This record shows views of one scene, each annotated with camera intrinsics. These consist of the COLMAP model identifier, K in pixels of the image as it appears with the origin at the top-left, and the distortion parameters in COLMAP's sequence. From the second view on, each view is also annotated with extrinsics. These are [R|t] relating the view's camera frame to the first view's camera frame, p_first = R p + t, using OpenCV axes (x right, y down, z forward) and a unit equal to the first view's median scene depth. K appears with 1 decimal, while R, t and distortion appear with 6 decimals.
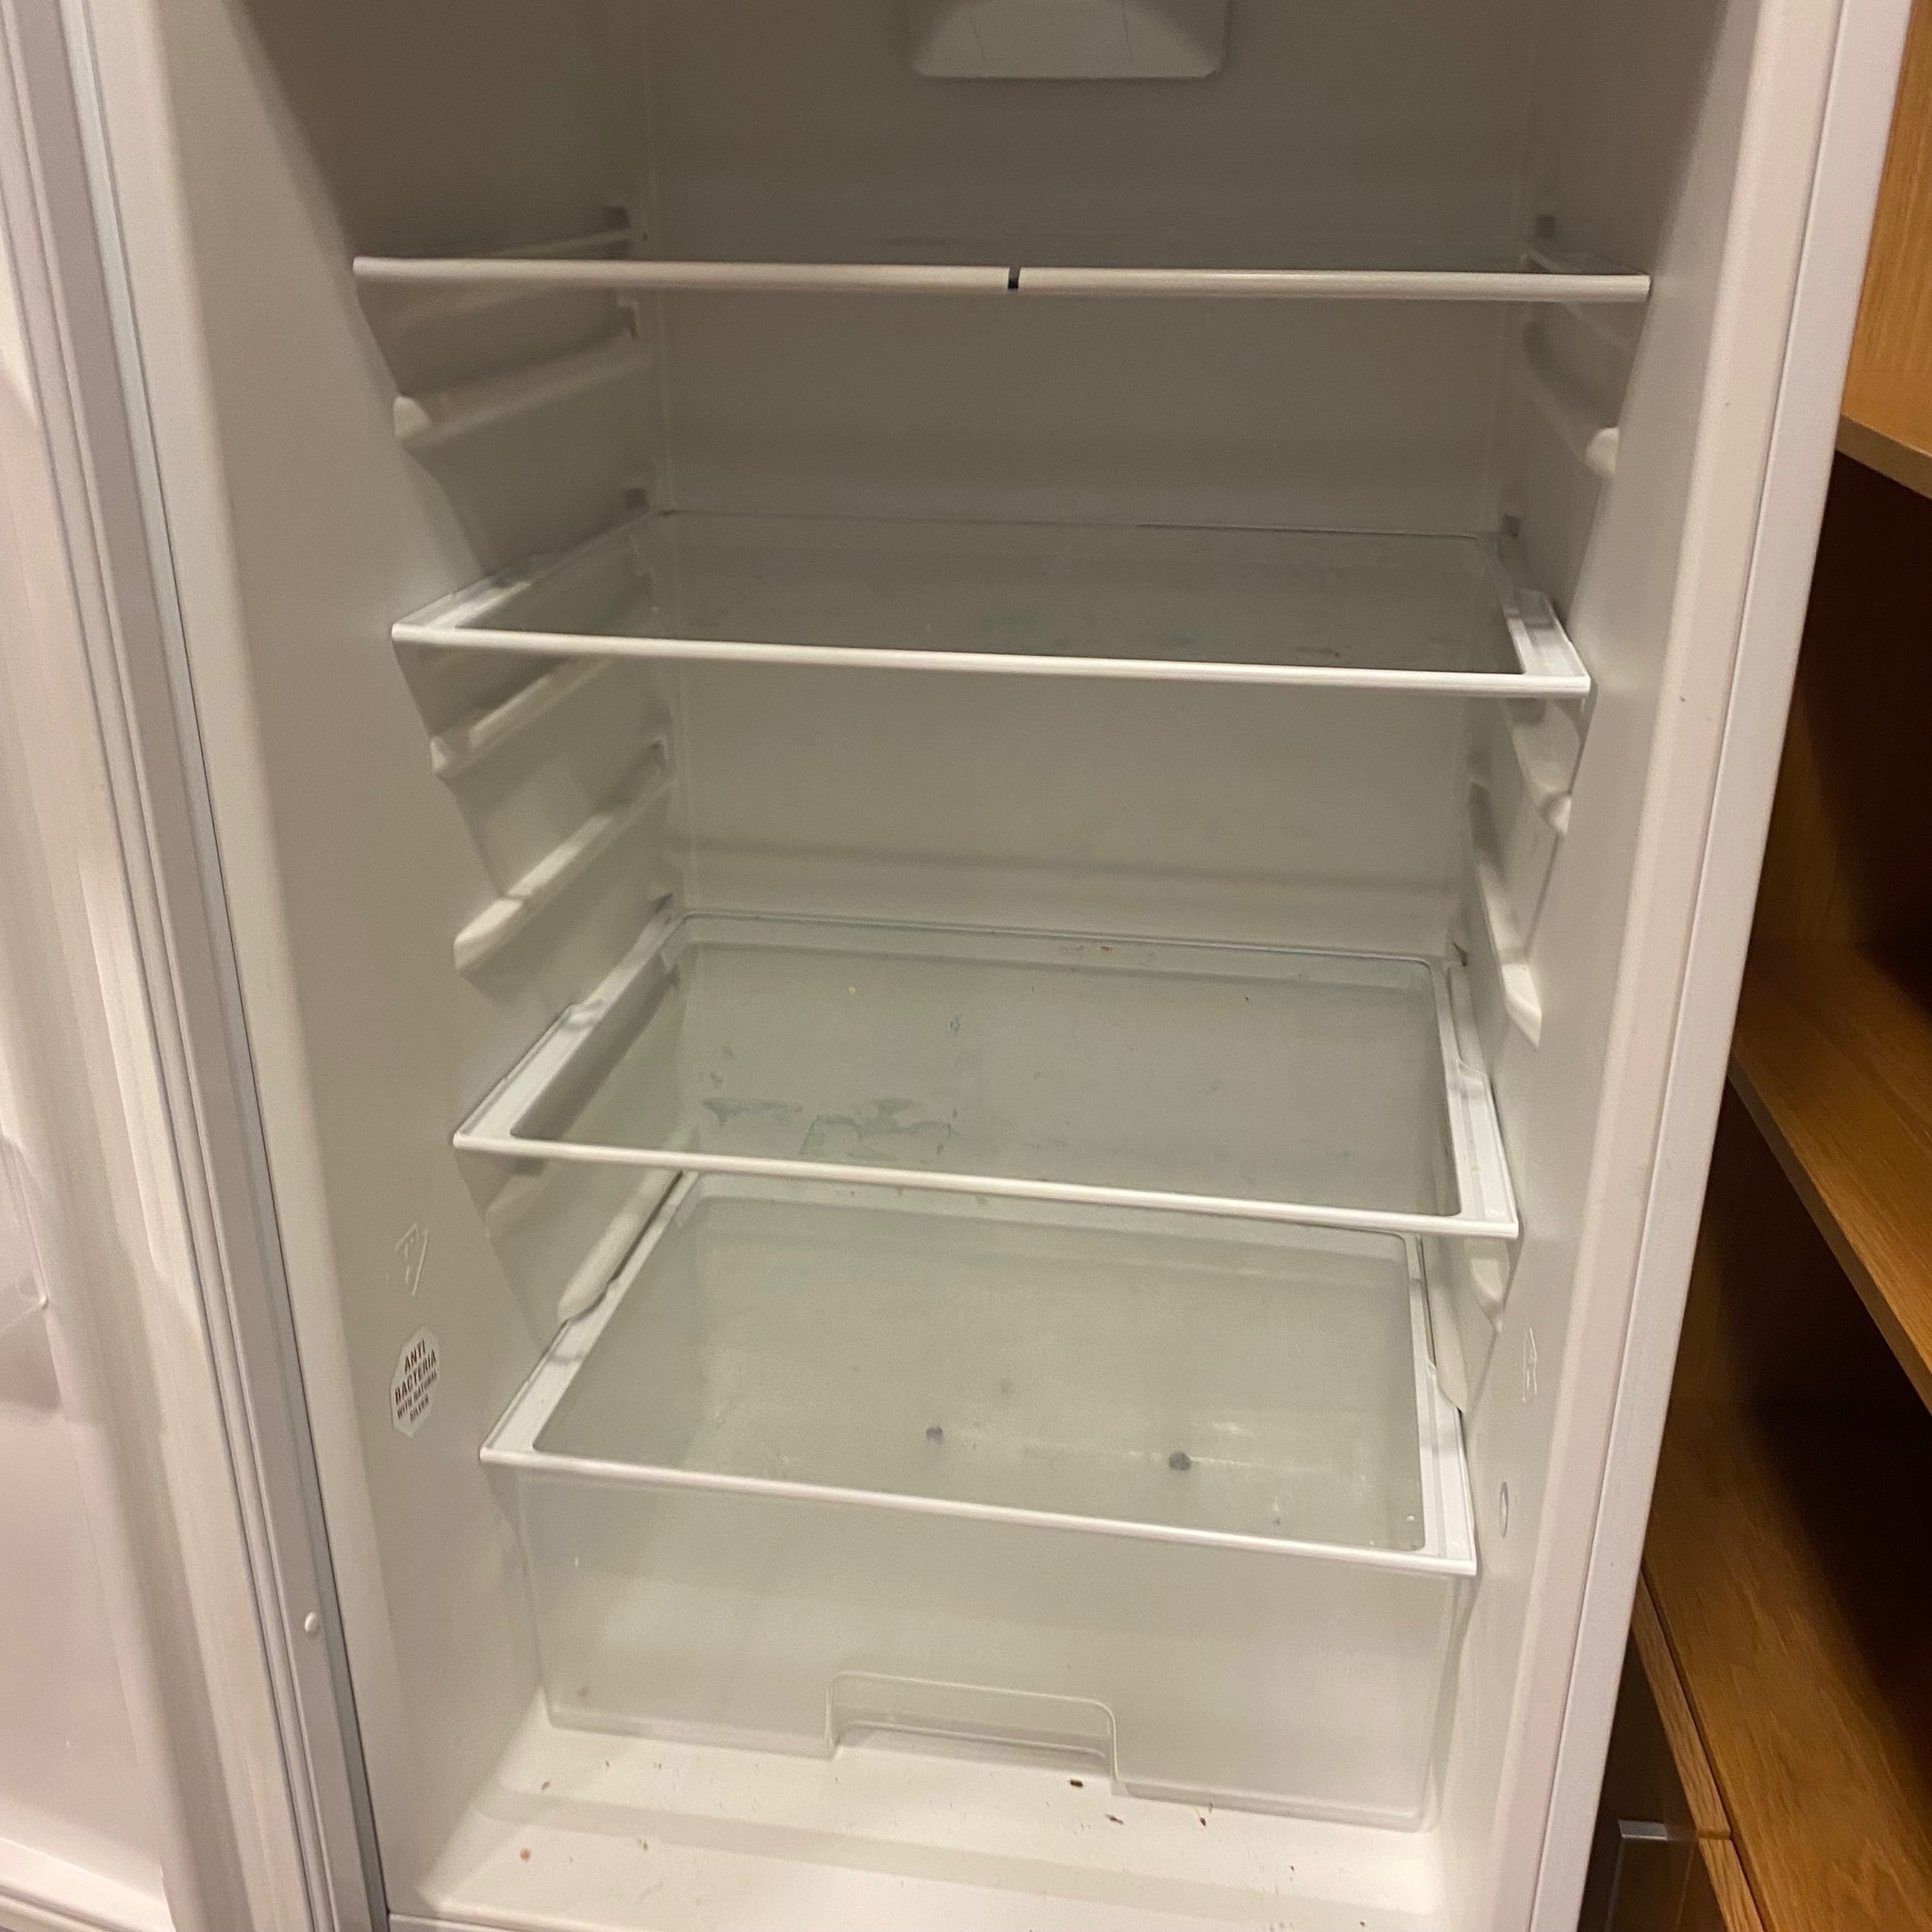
lens RADIAL K [[1956.7, 0, 963.0], [0, 1956.7, 941.2], [0, 0, 1]] dist [0.029743, -0.024096]
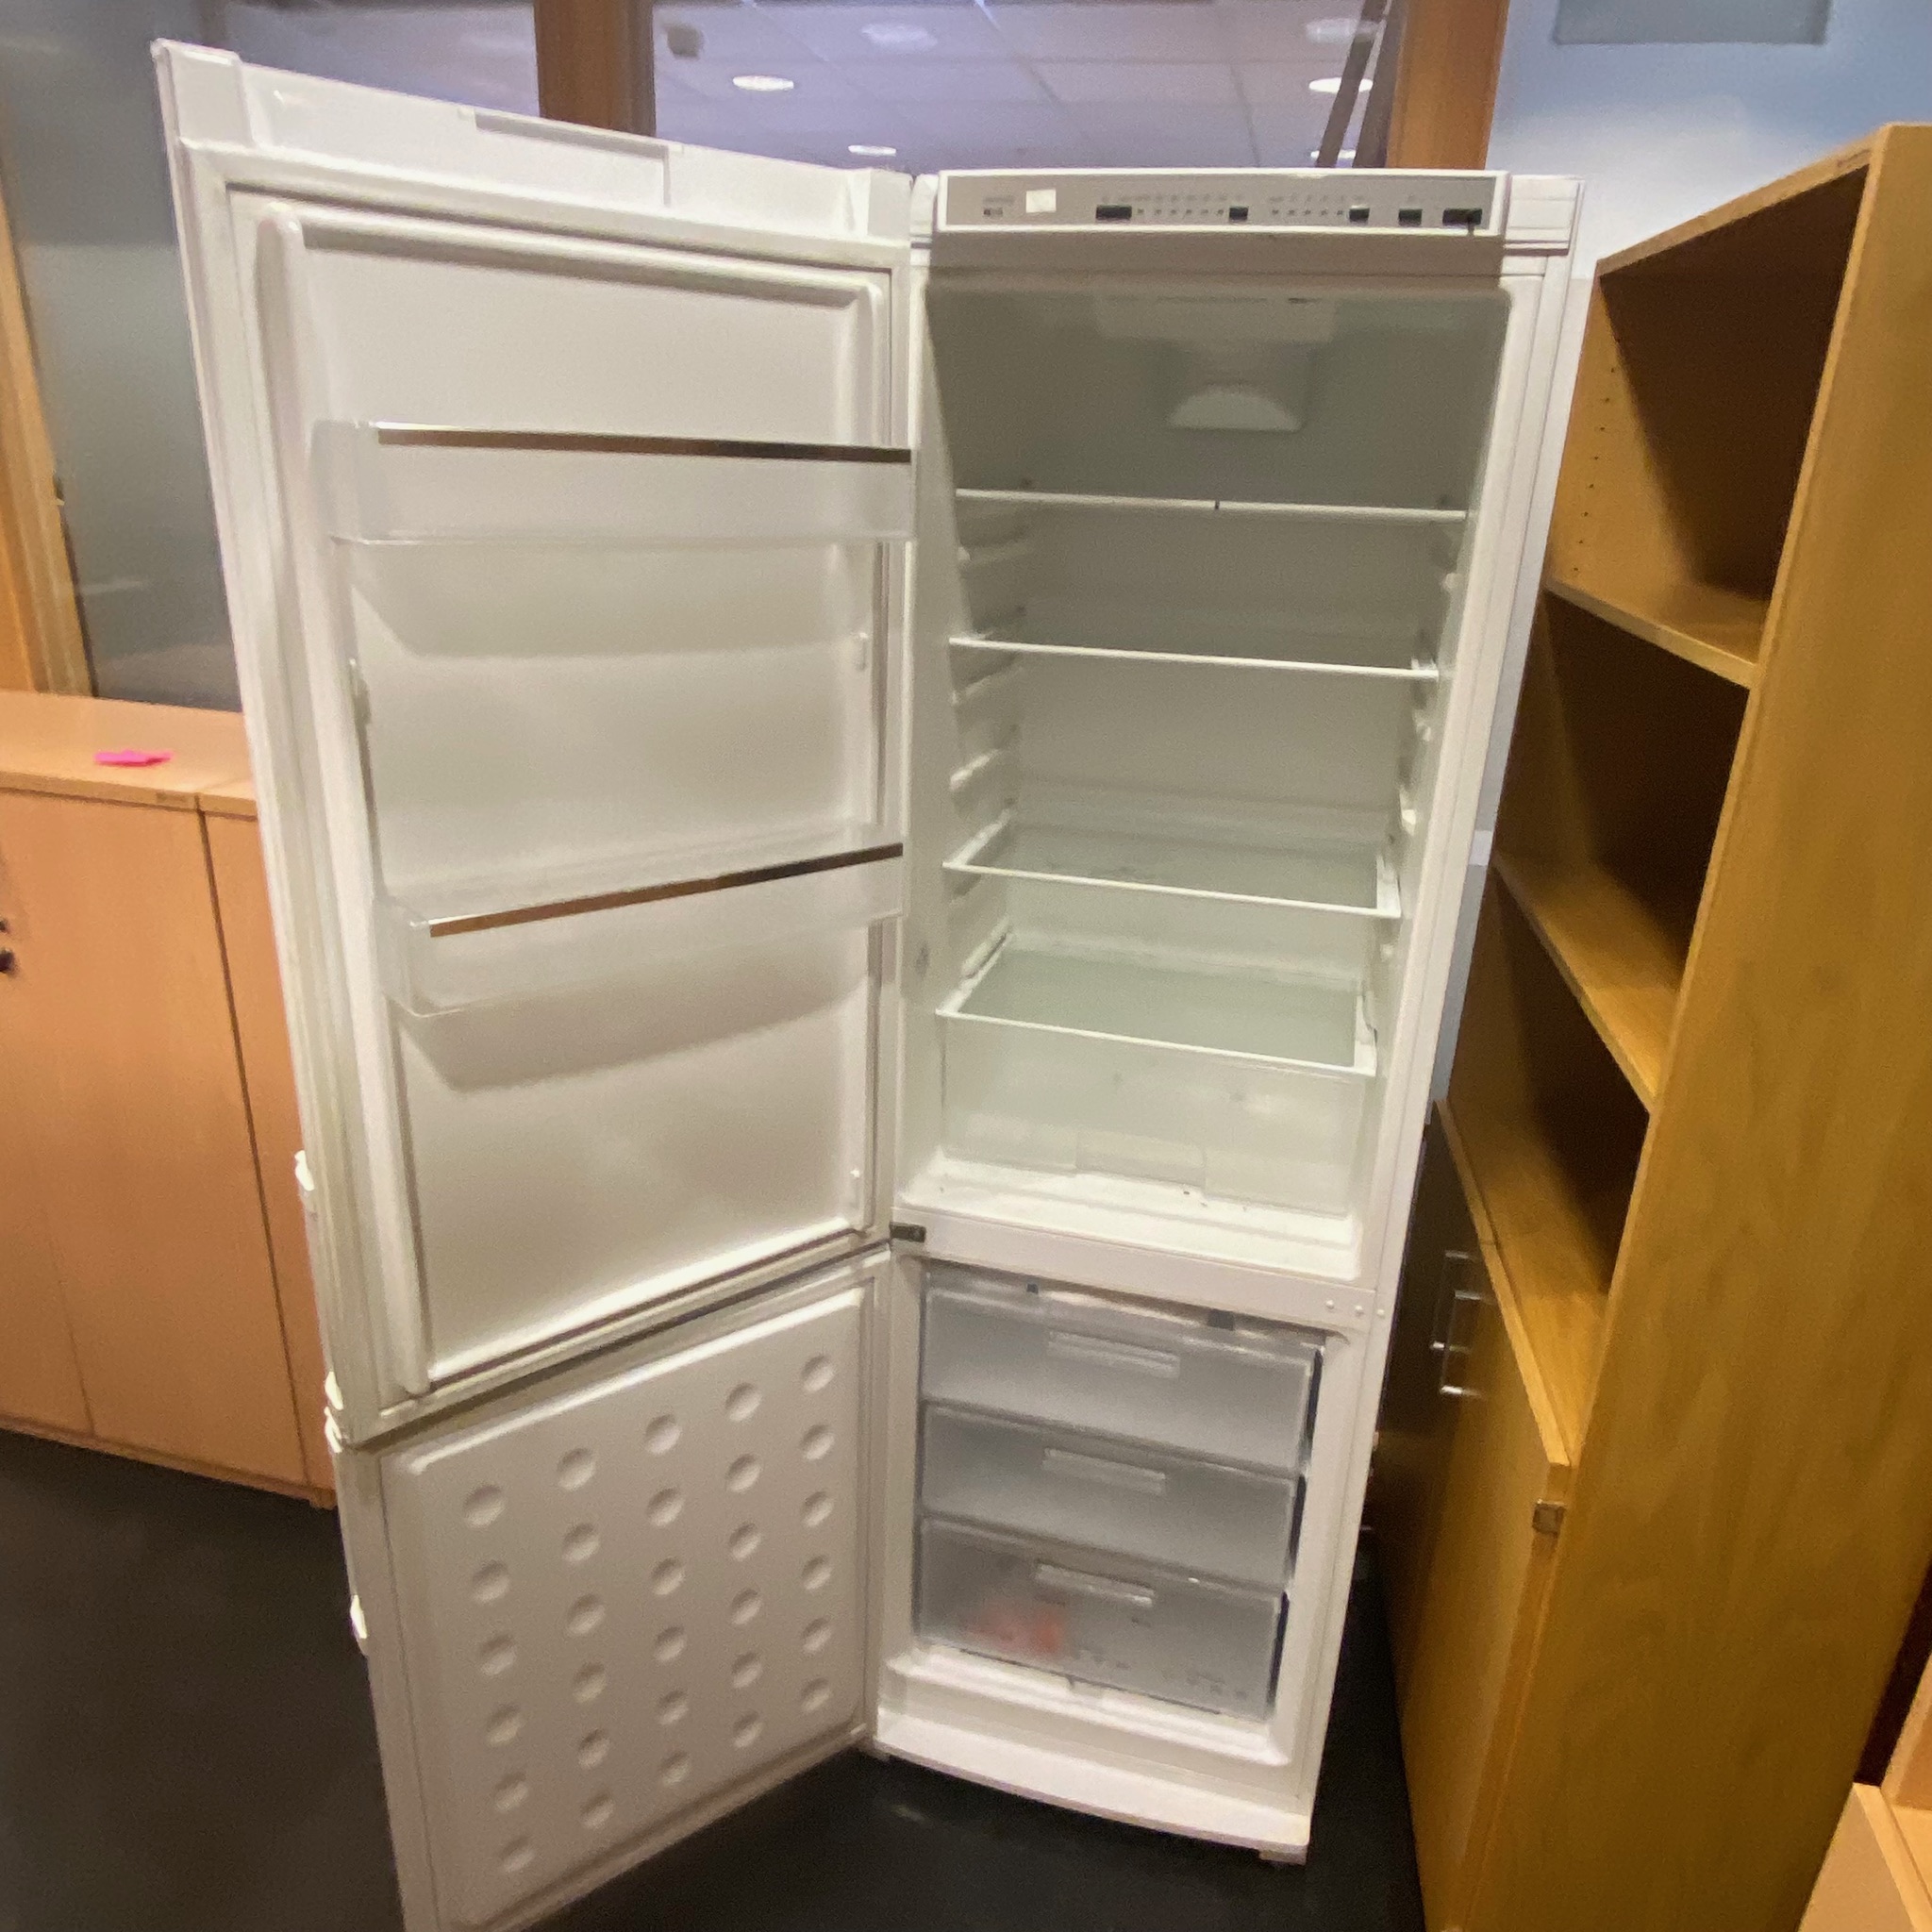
lens RADIAL K [[1383.7, 0, 970.7], [0, 1383.7, 939.9], [0, 0, 1]] dist [0.100157, -0.112733]
pose [[0.994811, 0.066669, -0.076853, -0.093029], [-0.070731, 0.996171, -0.051389, 0.277482], [0.073133, 0.056558, 0.995717, -0.655534]]
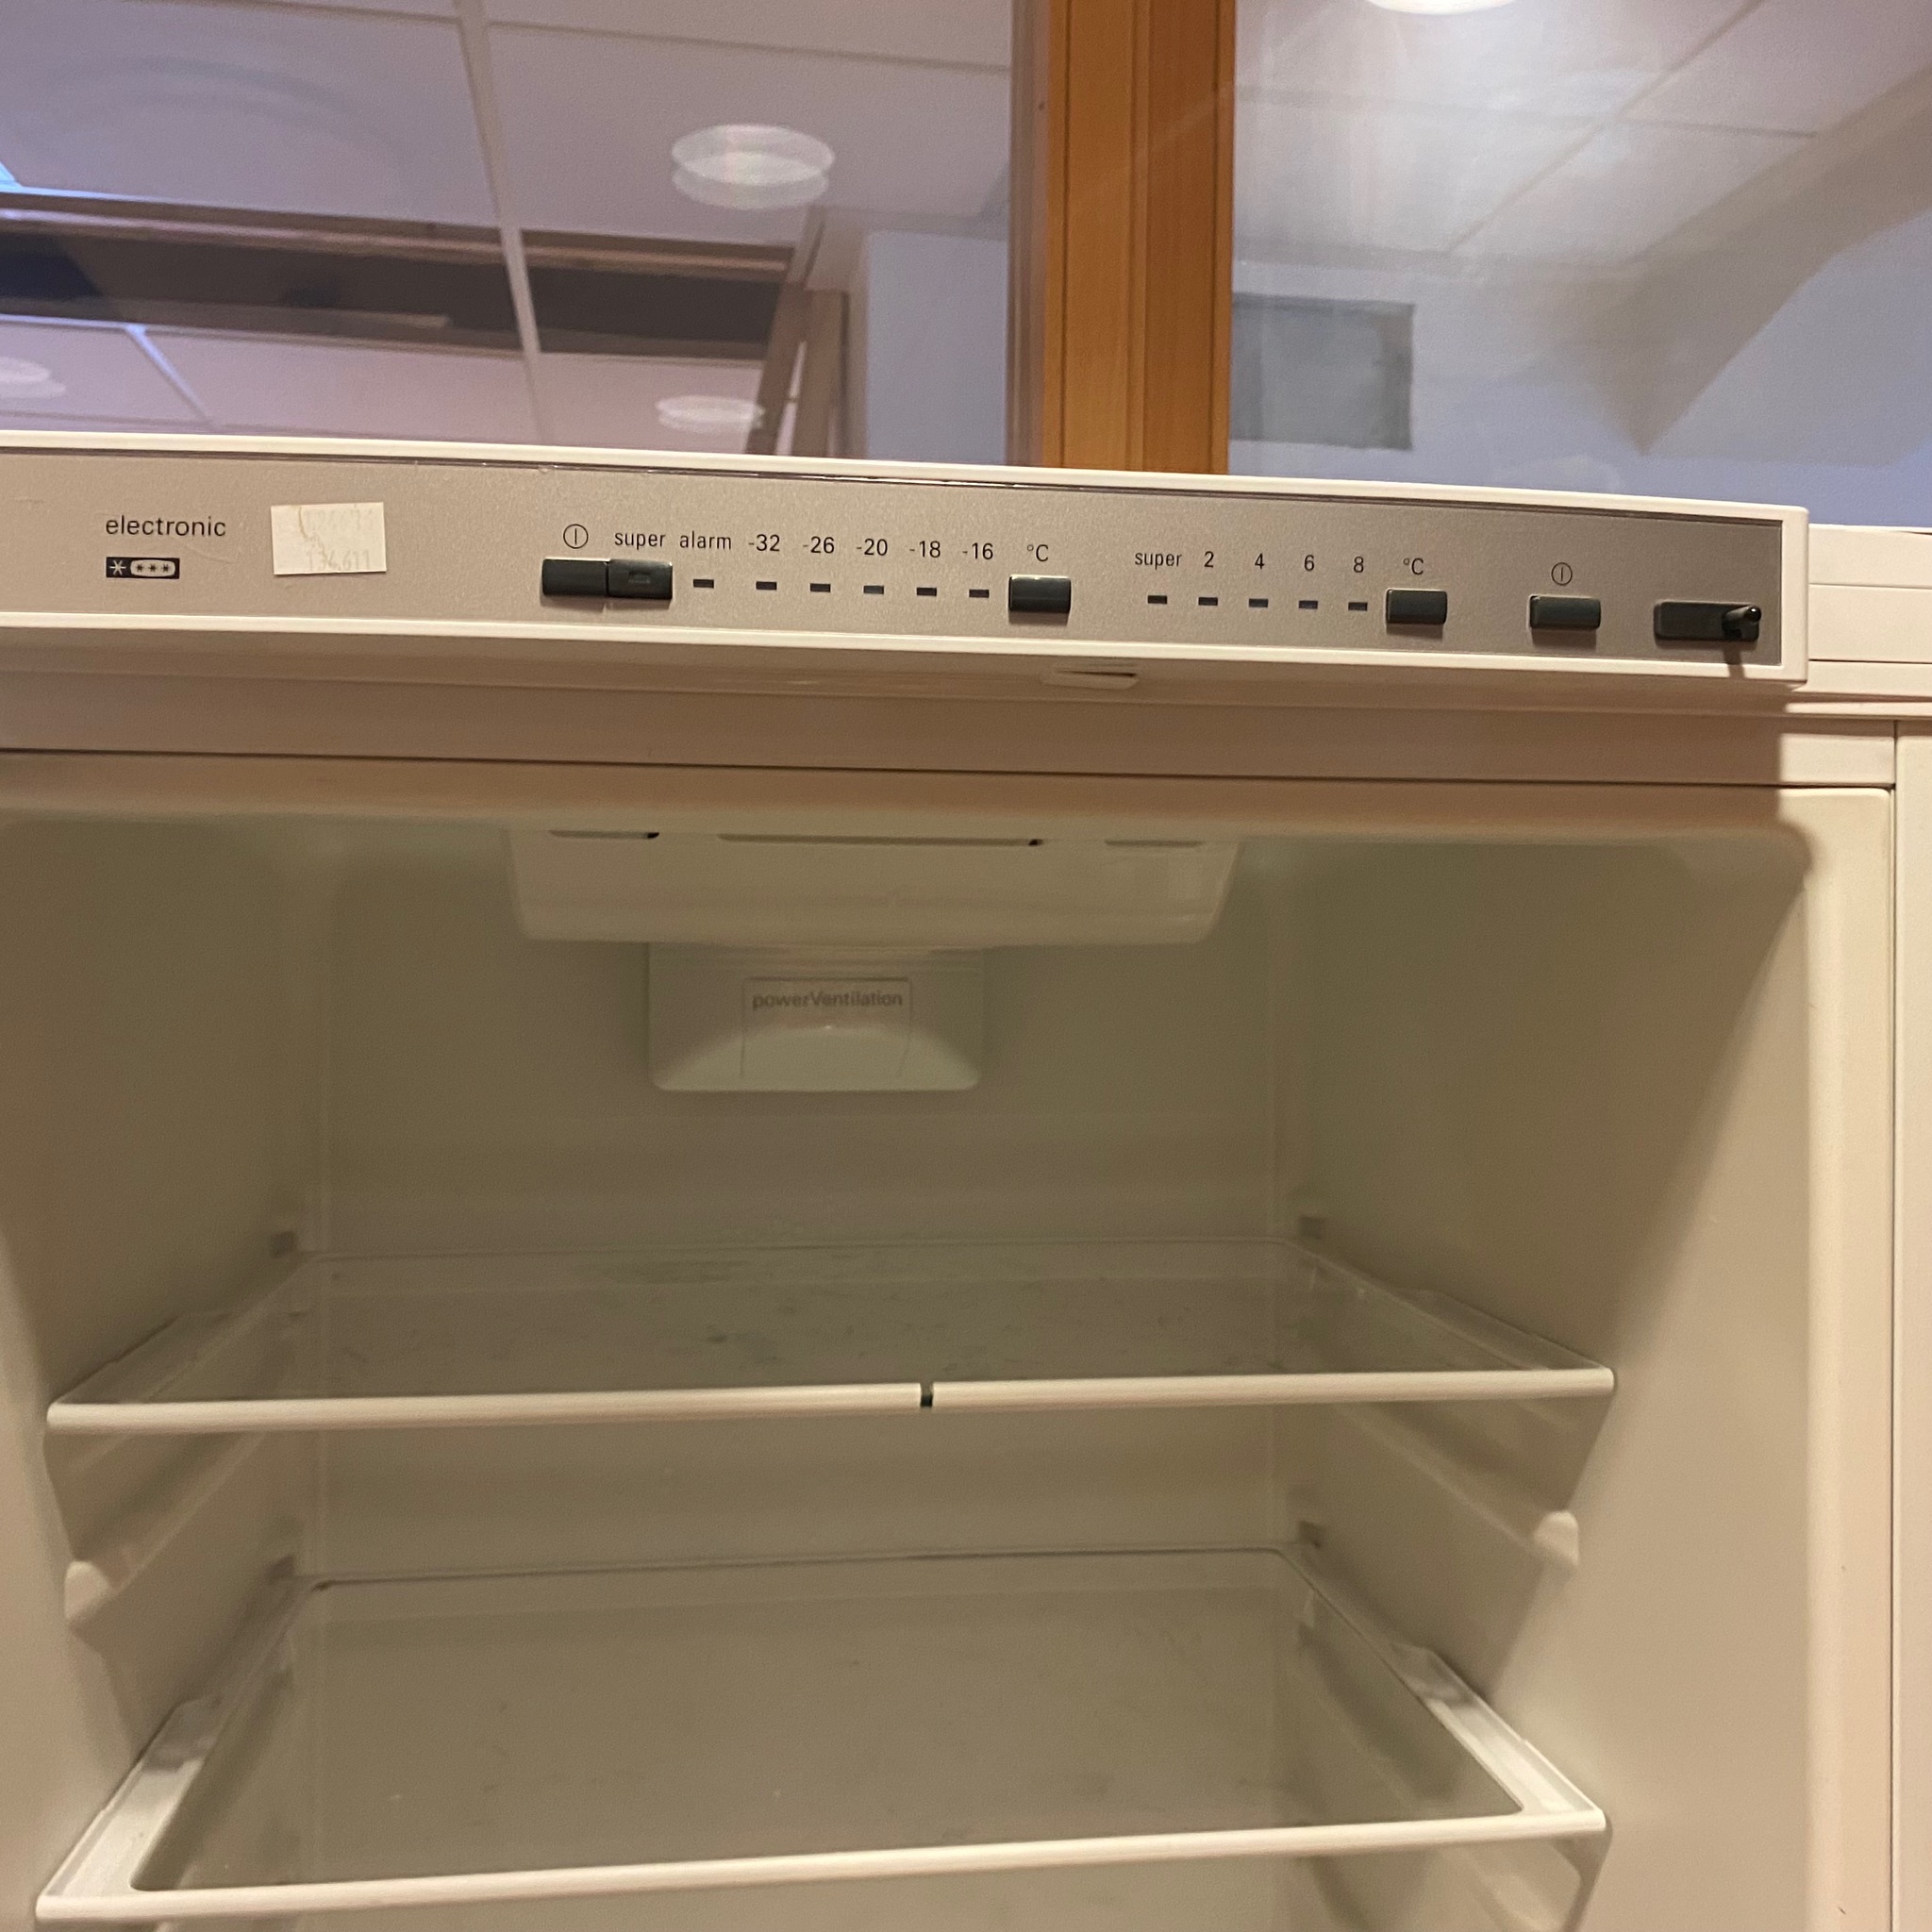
lens RADIAL K [[1956.7, 0, 963.0], [0, 1956.7, 941.2], [0, 0, 1]] dist [0.029743, -0.024096]
pose [[0.954691, 0.003090, 0.297582, -0.166950], [0.110596, 0.924646, -0.364414, -0.164436], [-0.276284, 0.380814, 0.882410, 0.137055]]
